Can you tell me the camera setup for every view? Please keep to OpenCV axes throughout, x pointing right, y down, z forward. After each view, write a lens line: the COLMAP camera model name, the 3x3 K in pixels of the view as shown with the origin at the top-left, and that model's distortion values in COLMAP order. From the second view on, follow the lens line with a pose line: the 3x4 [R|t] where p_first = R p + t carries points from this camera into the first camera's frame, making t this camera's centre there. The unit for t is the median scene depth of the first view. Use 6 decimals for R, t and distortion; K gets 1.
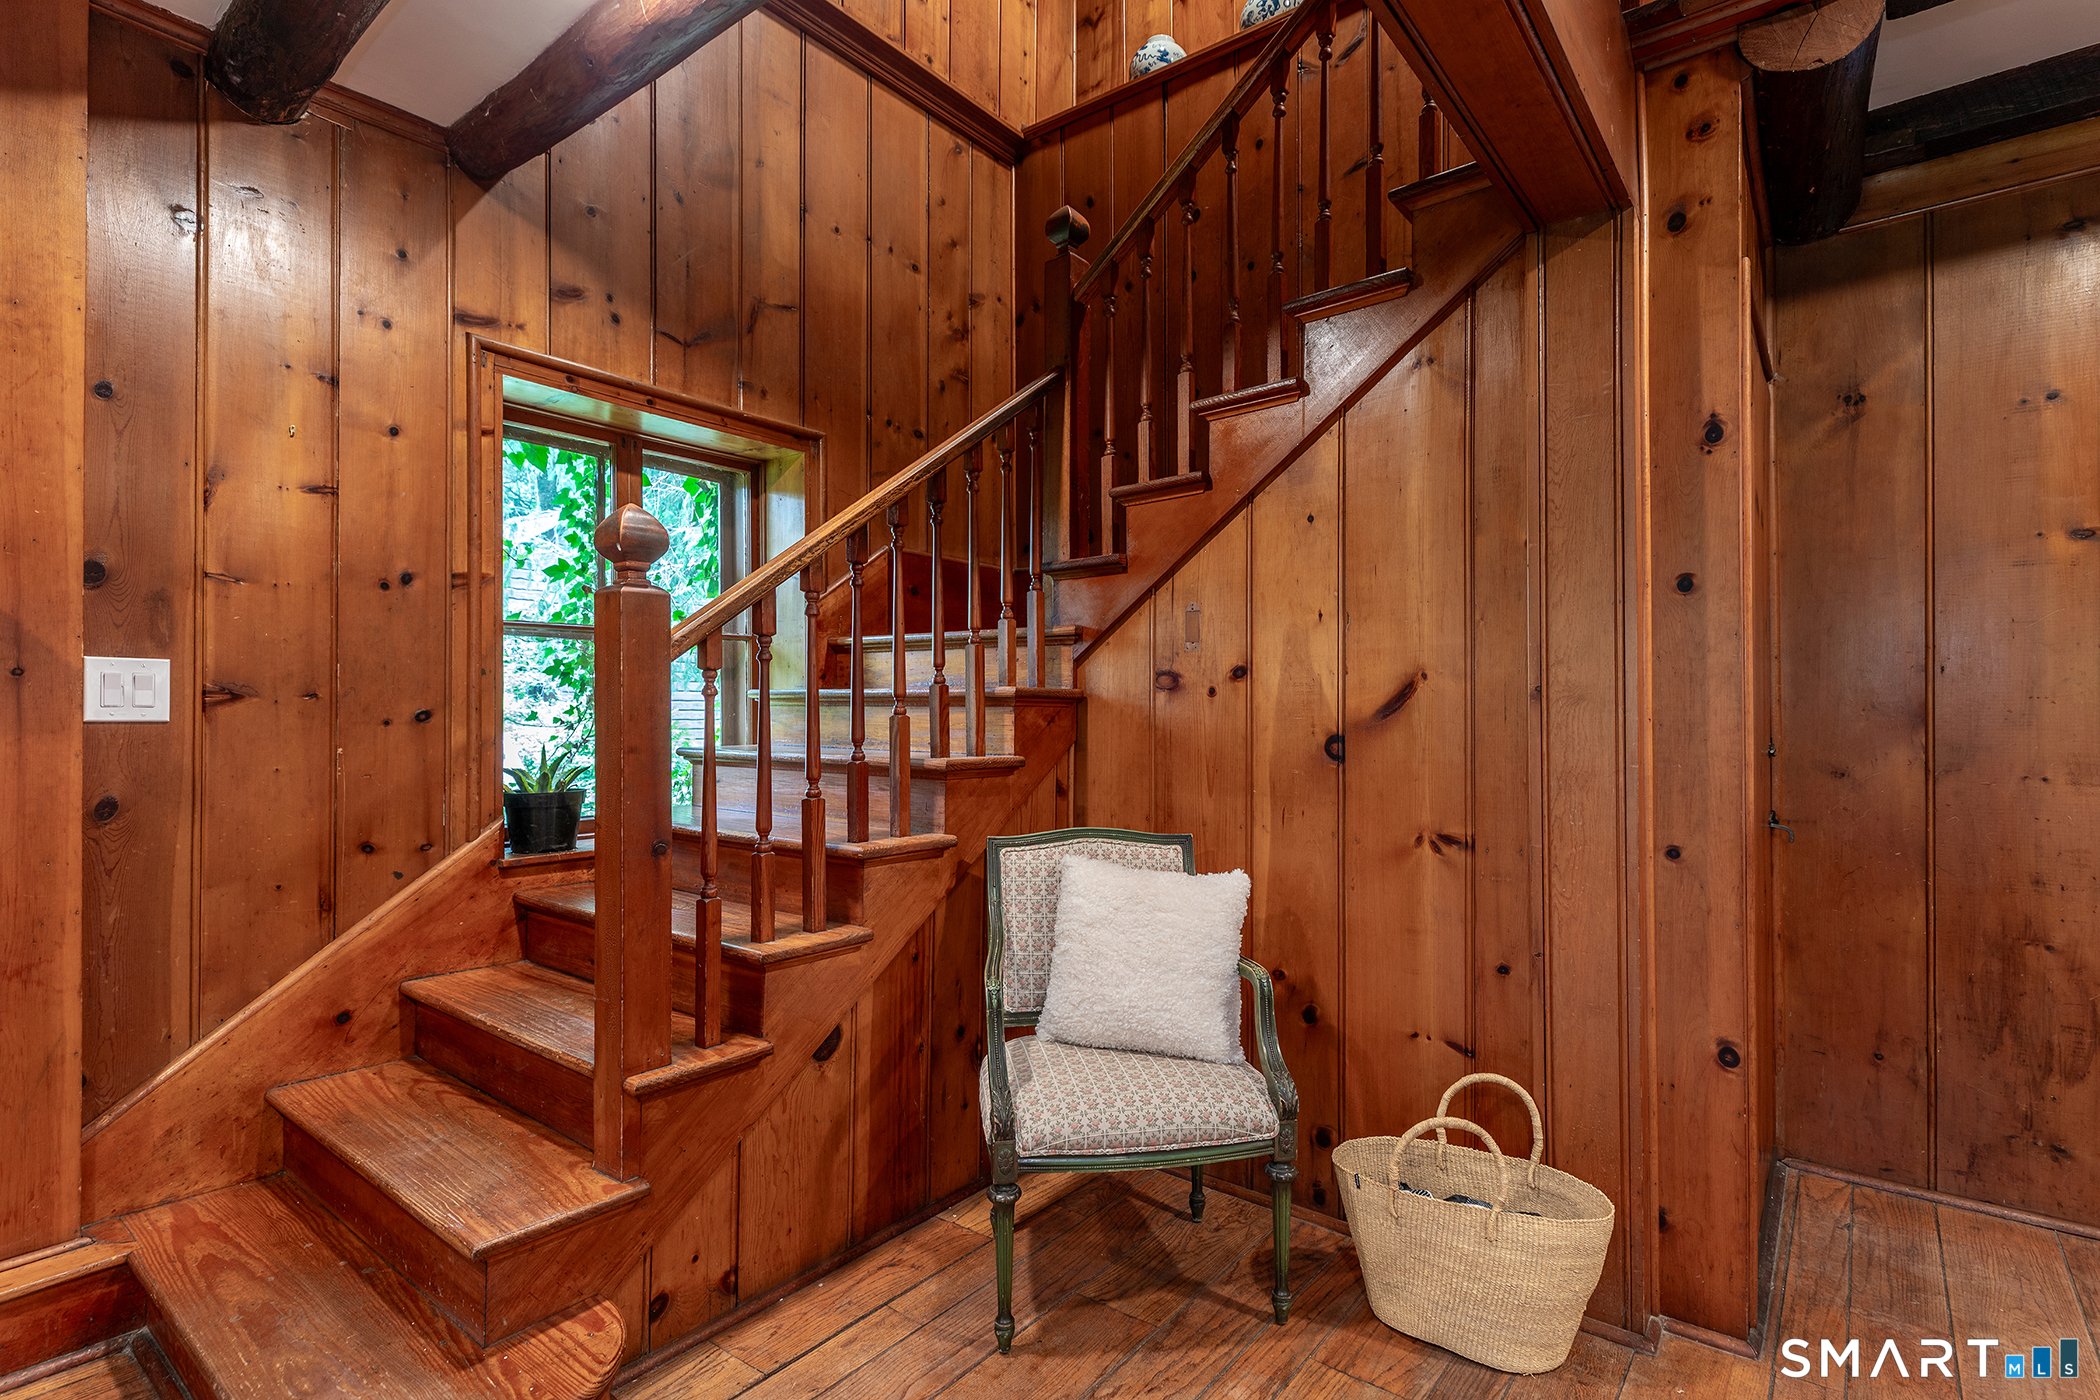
lens RADIAL K [[1025.6, 0, 1050.6], [0, 1025.6, 697.5], [0, 0, 1]] dist [0.012973, -0.001497]
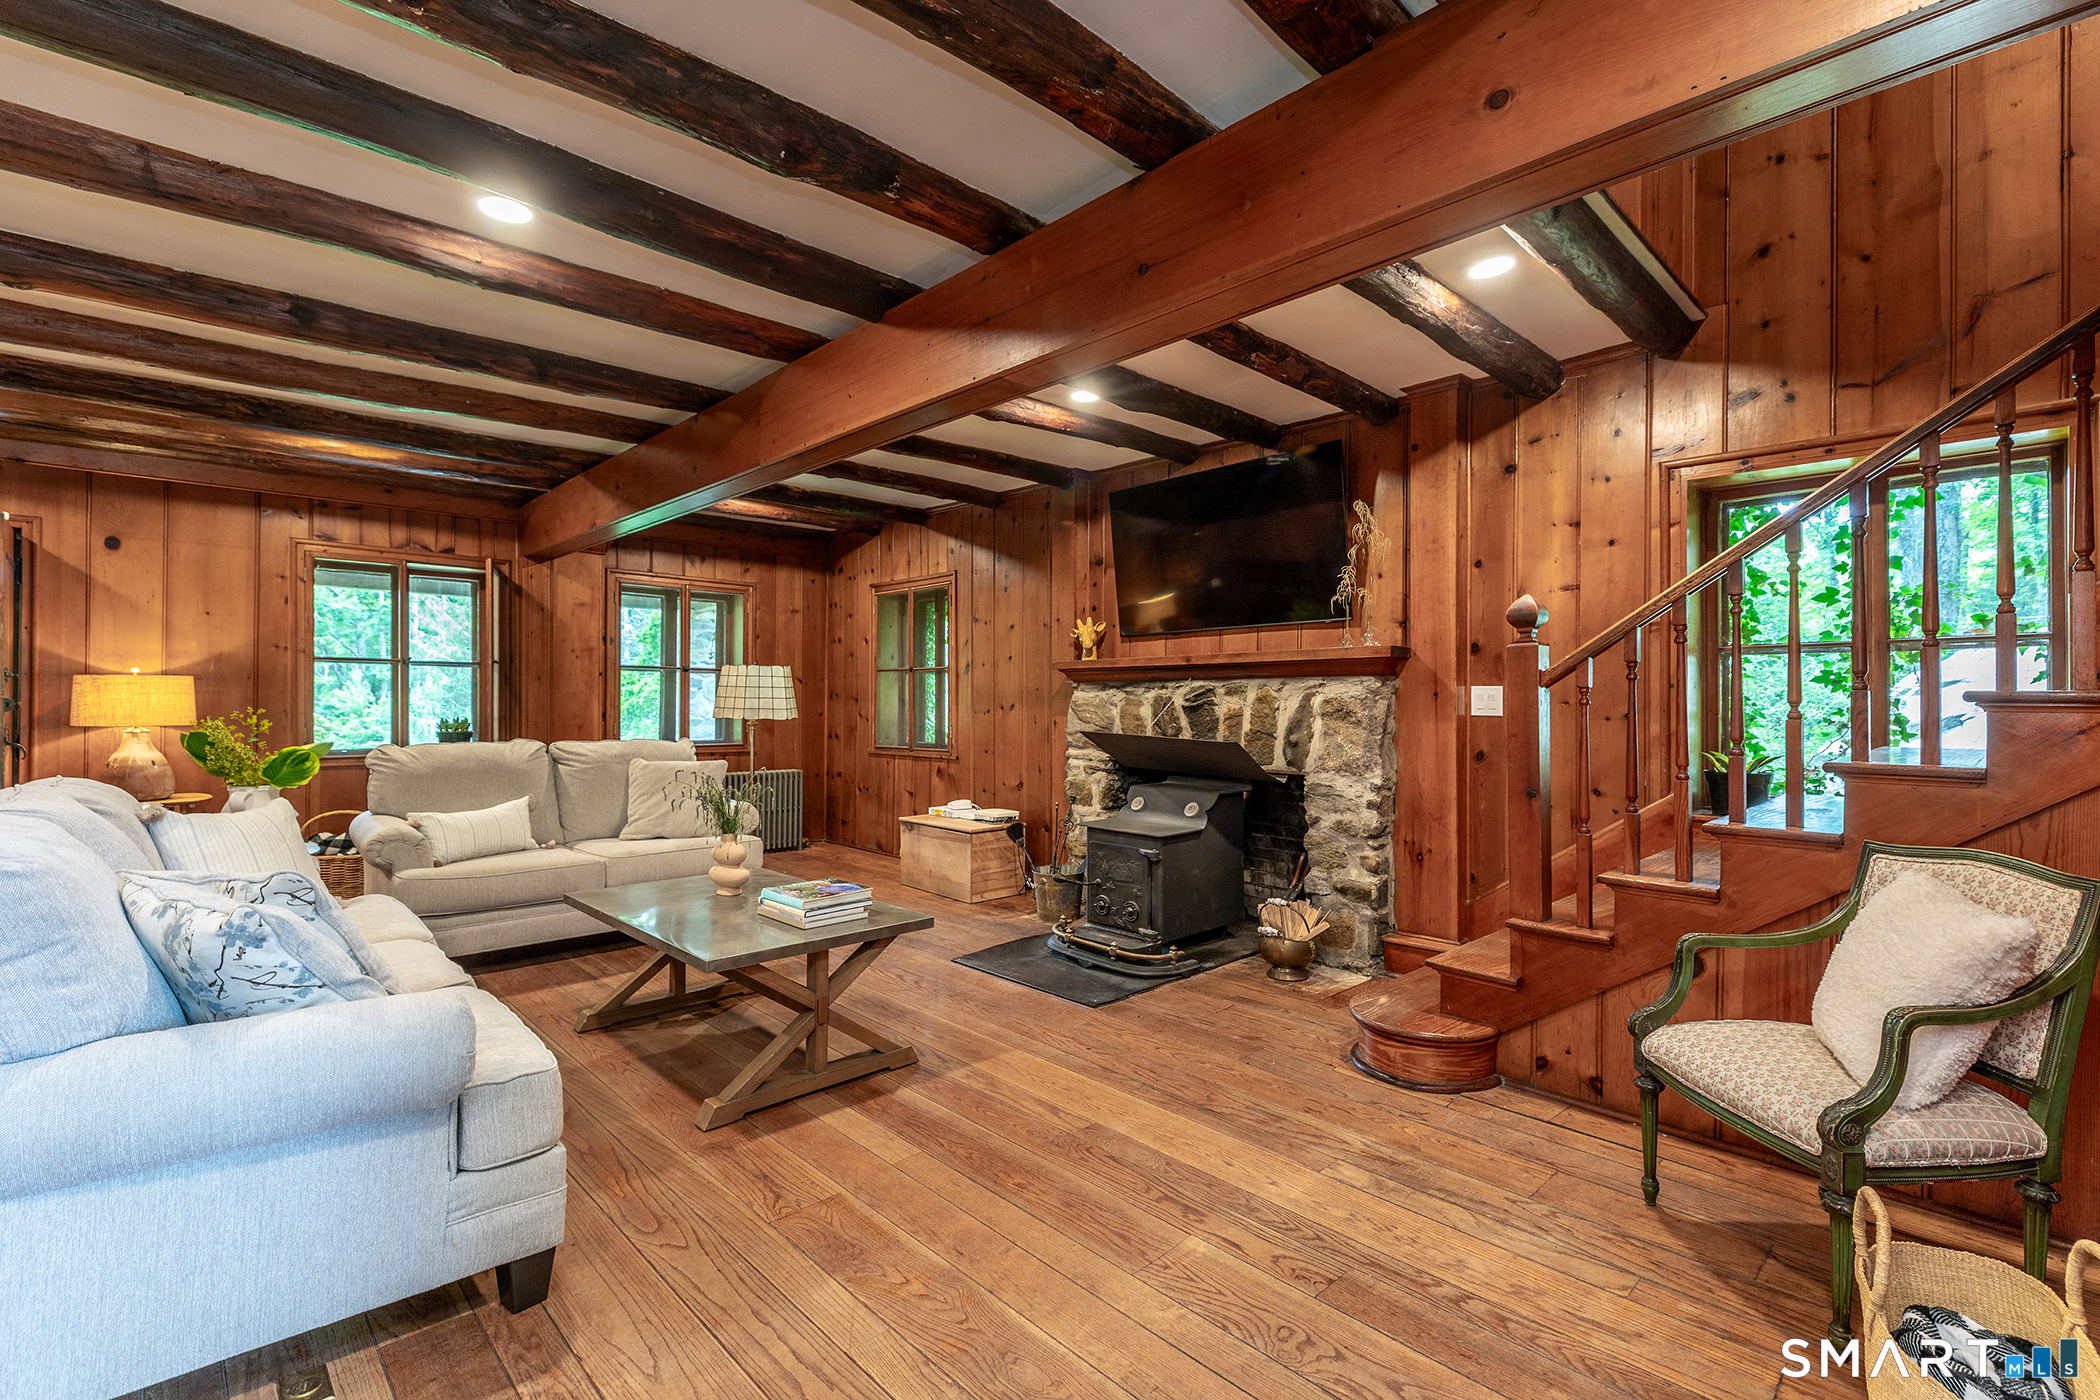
lens RADIAL K [[917.1, 0, 1053.3], [0, 917.1, 702.5], [0, 0, 1]] dist [0.016328, 0.000068]
pose [[-0.148812, -0.003623, -0.988859, 0.995934], [0.008833, 0.999949, -0.004992, -0.002667], [0.988826, -0.009478, -0.148773, 0.348325]]
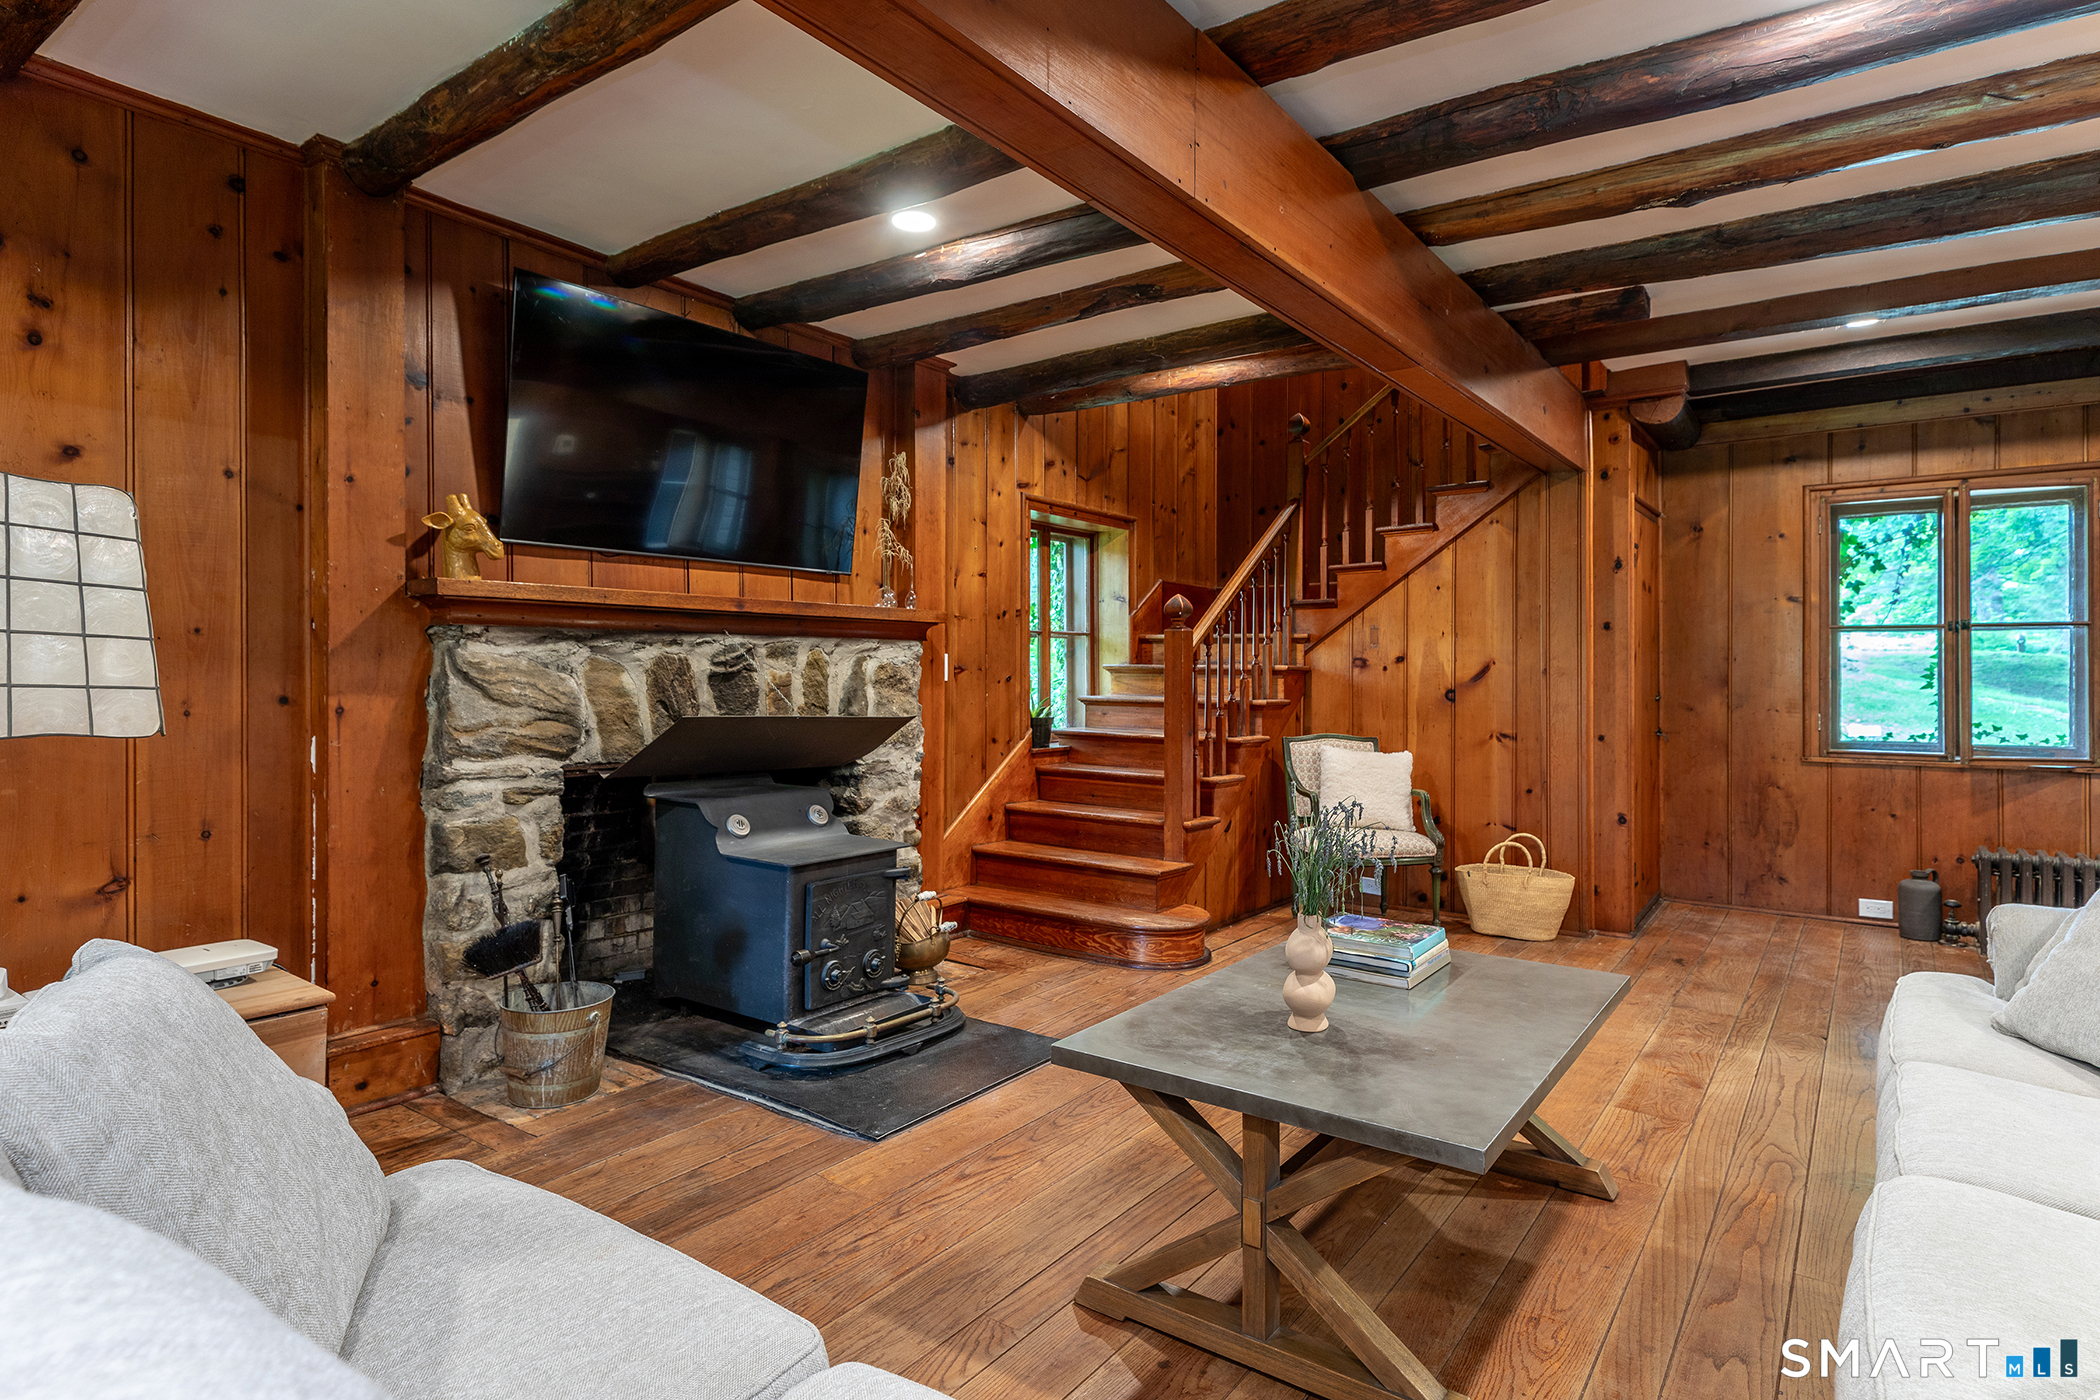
lens RADIAL K [[1148.8, 0, 1004.6], [0, 1148.8, 662.1], [0, 0, 1]] dist [0.031039, 0.000823]
pose [[0.999947, 0.003556, 0.009621, -0.677881], [-0.003591, 0.999987, 0.003662, -0.026086], [-0.009608, -0.003696, 0.999947, -1.405426]]
